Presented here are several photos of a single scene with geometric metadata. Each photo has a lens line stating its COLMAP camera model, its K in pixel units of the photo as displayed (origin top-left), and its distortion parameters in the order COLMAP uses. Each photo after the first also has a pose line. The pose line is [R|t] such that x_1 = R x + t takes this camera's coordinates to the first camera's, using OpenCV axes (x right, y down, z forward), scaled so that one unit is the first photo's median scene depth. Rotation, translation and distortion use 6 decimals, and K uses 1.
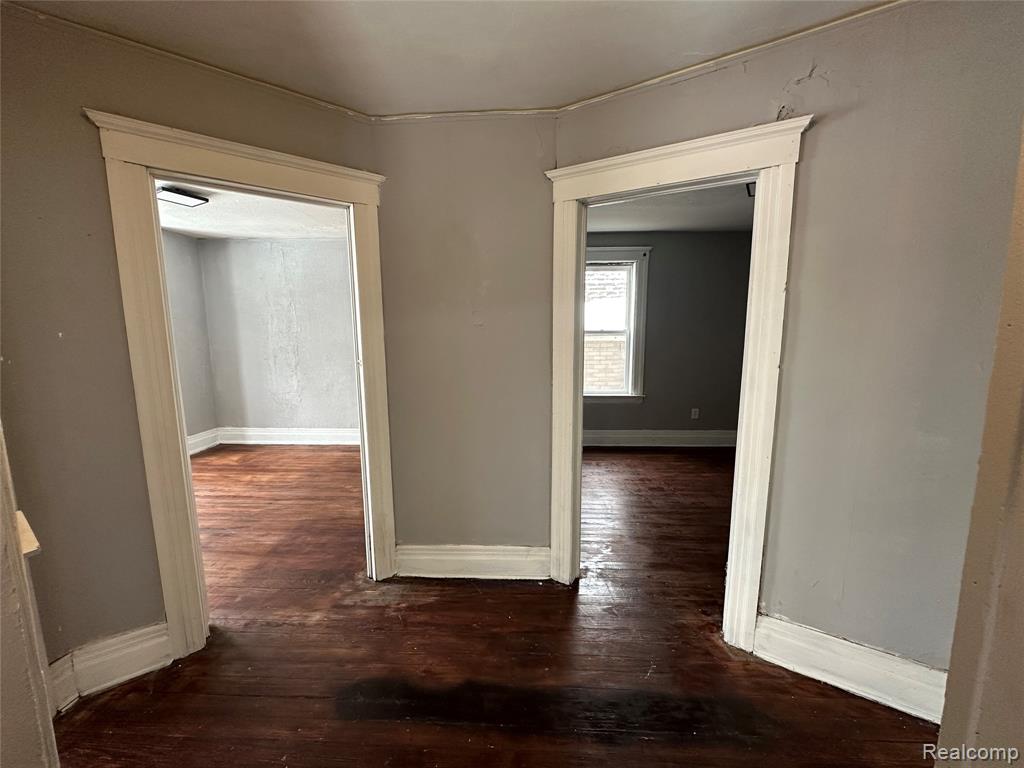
lens RADIAL K [[408.6, 0, 514.7], [0, 408.6, 382.3], [0, 0, 1]] dist [-0.001403, -0.000046]
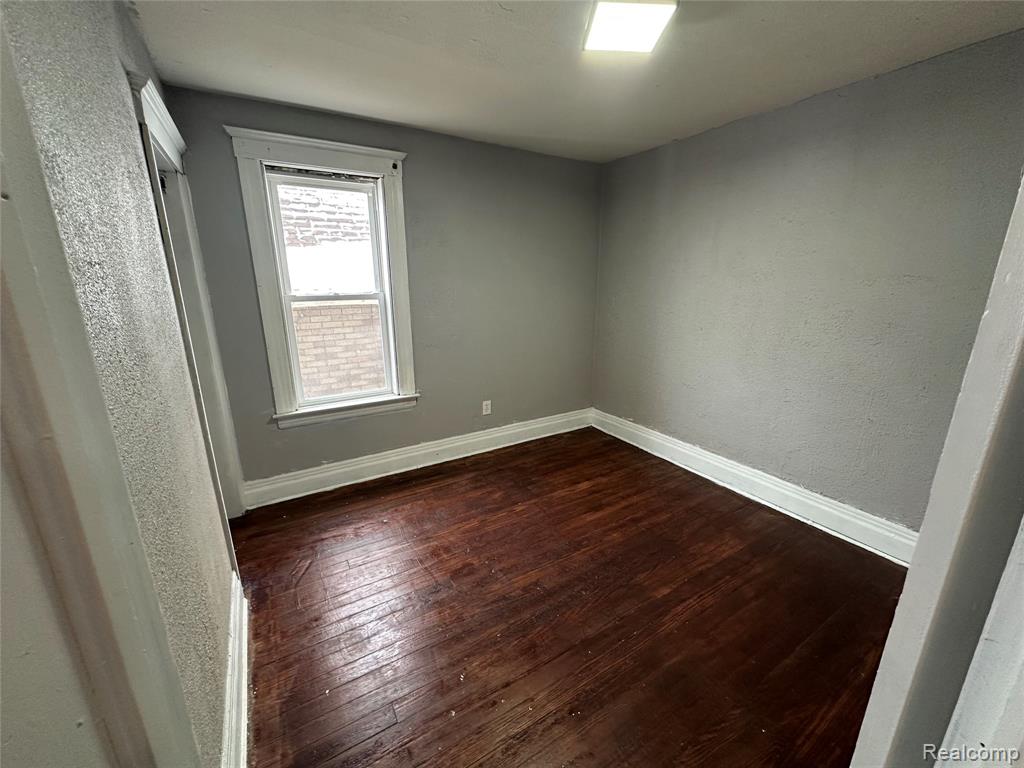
lens RADIAL K [[408.6, 0, 514.7], [0, 408.6, 382.3], [0, 0, 1]] dist [-0.001403, -0.000046]
pose [[0.834305, -0.136311, 0.534185, 0.099320], [0.071891, 0.987577, 0.139724, -0.068400], [-0.546595, -0.078170, 0.833740, 0.370534]]
